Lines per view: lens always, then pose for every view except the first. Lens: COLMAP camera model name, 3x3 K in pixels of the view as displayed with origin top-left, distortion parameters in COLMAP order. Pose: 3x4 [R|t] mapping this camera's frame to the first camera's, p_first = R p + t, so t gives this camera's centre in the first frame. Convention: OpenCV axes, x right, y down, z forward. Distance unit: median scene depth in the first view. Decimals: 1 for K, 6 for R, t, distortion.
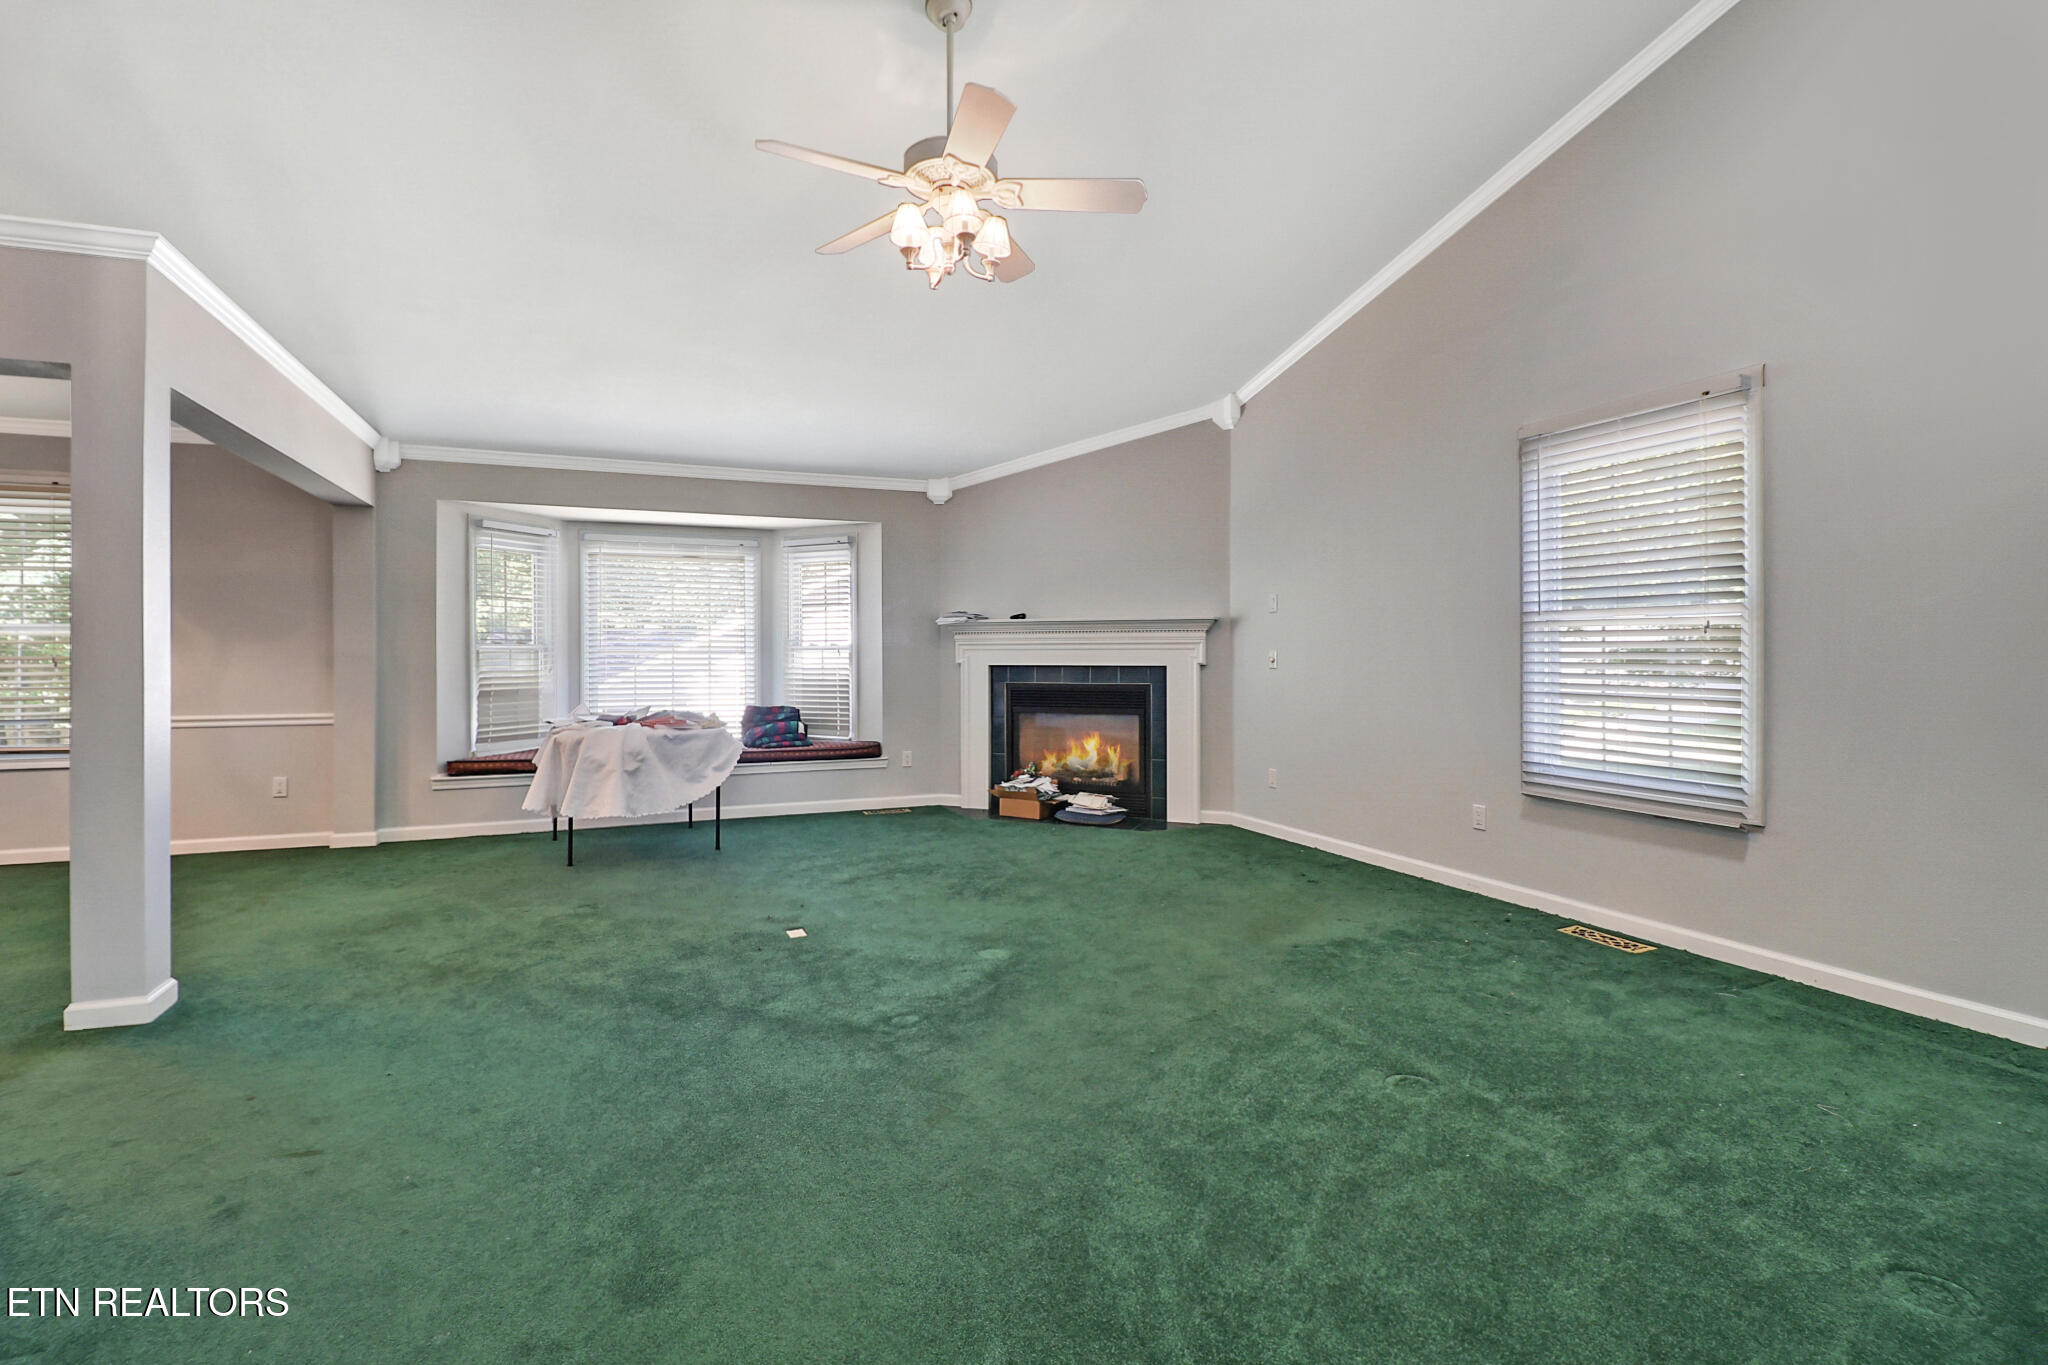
lens RADIAL K [[946.0, 0, 1021.0], [0, 946.0, 668.8], [0, 0, 1]] dist [0.001482, -0.004843]
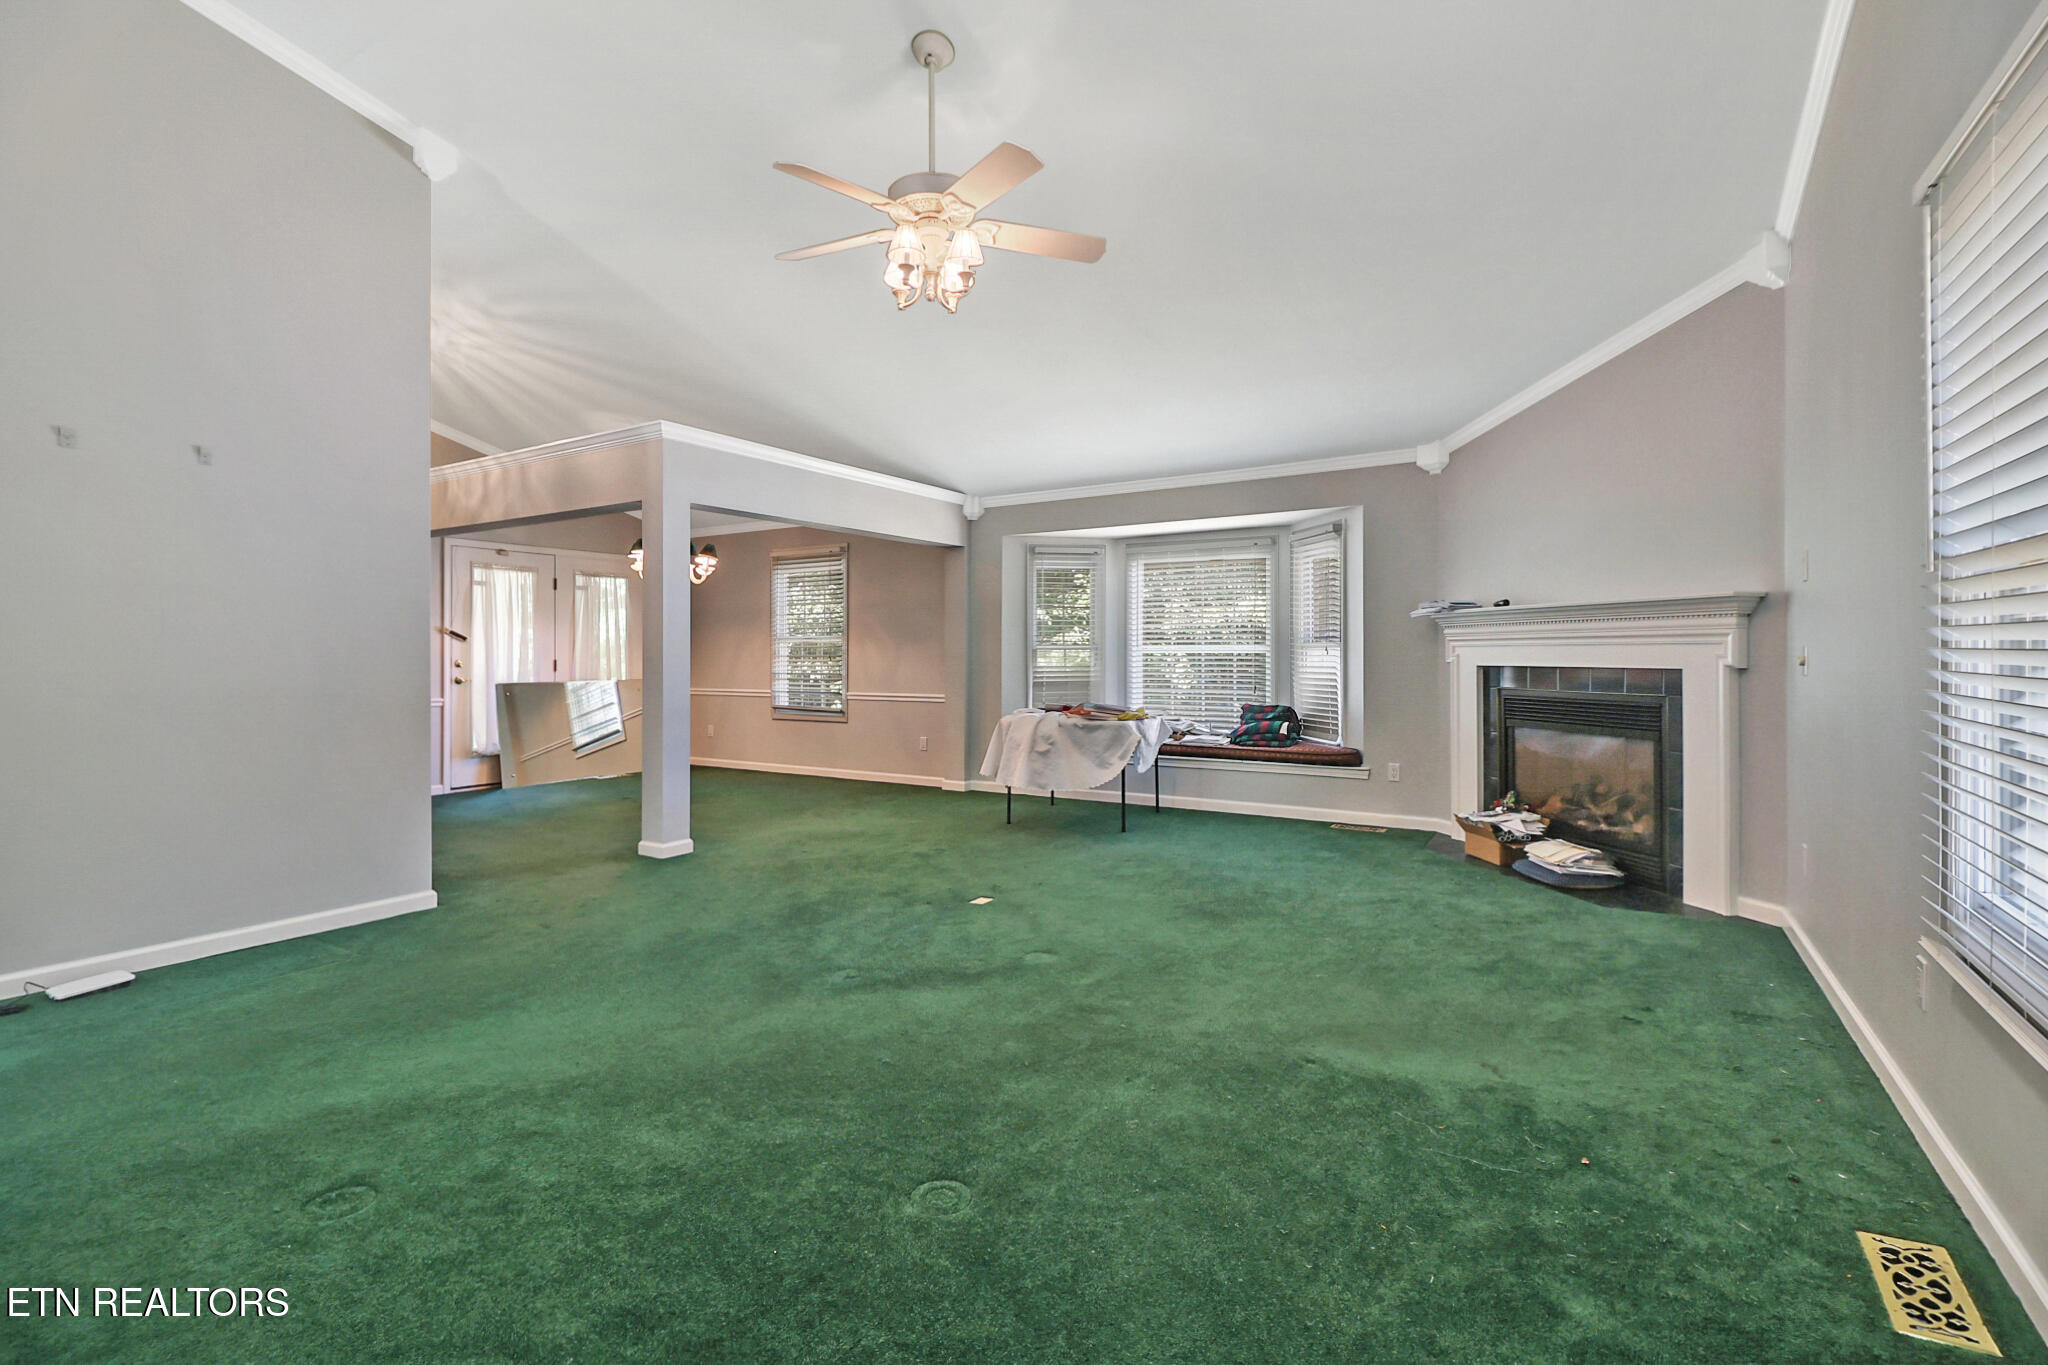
lens RADIAL K [[946.0, 0, 1017.0], [0, 946.0, 671.6], [0, 0, 1]] dist [0.001482, -0.004843]
pose [[0.575260, 0.014680, -0.817839, 0.434142], [-0.009678, 0.999891, 0.011141, -0.004352], [0.817913, 0.001506, 0.575339, 0.236457]]
